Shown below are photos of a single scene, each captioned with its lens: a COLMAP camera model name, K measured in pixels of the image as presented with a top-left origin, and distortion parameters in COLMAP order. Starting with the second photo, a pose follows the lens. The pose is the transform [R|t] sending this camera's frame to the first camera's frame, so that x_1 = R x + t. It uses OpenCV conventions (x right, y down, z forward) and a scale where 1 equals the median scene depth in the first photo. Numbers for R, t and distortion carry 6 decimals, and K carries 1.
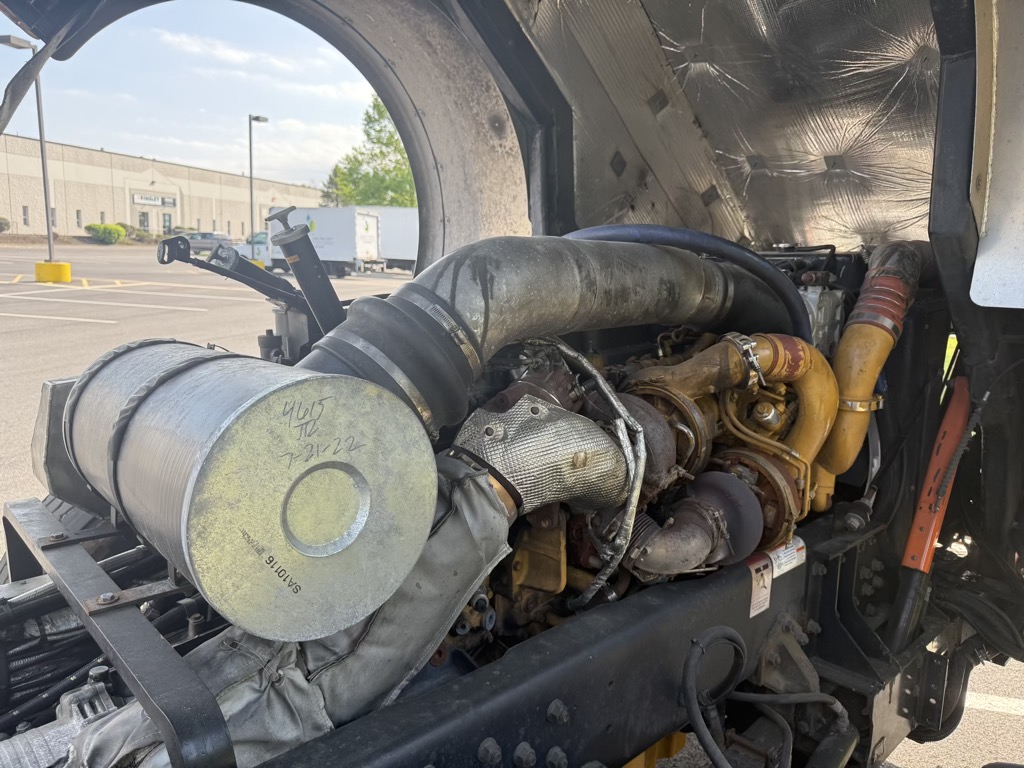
lens RADIAL K [[709.2, 0, 510.7], [0, 709.2, 390.3], [0, 0, 1]] dist [-0.002176, -0.012890]
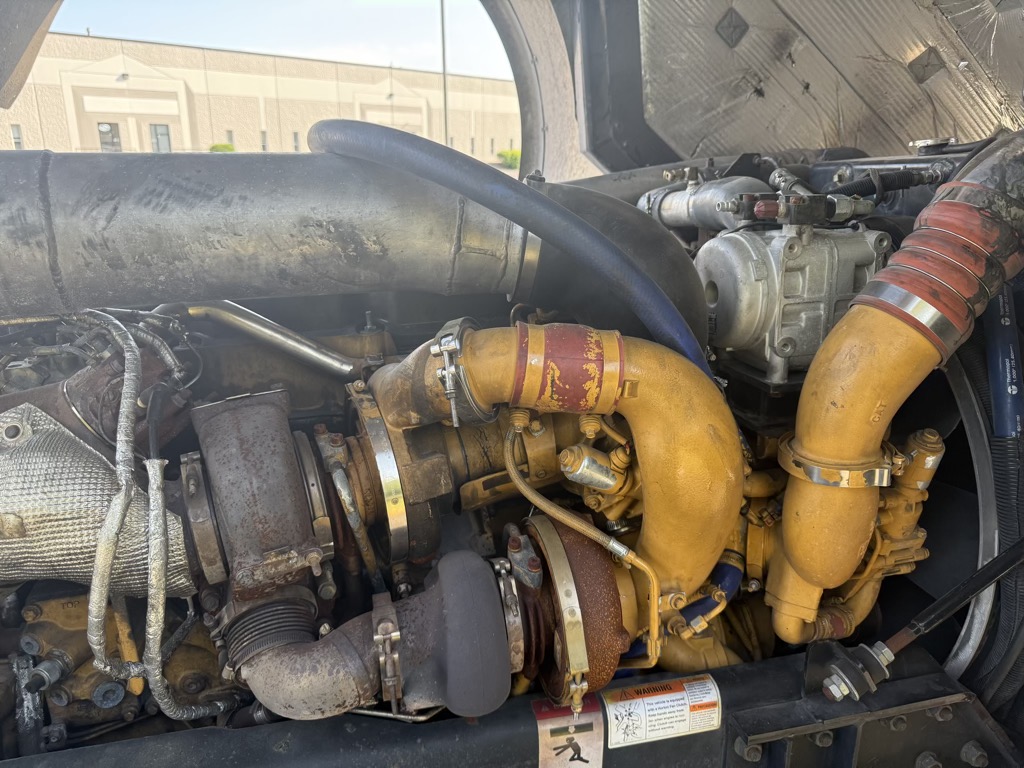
lens RADIAL K [[709.2, 0, 512.0], [0, 709.2, 378.6], [0, 0, 1]] dist [-0.002176, -0.012890]
pose [[0.878441, 0.108181, -0.465444, 0.335952], [-0.062235, 0.991641, 0.113024, -0.055385], [0.473781, -0.070318, 0.877831, 0.305958]]
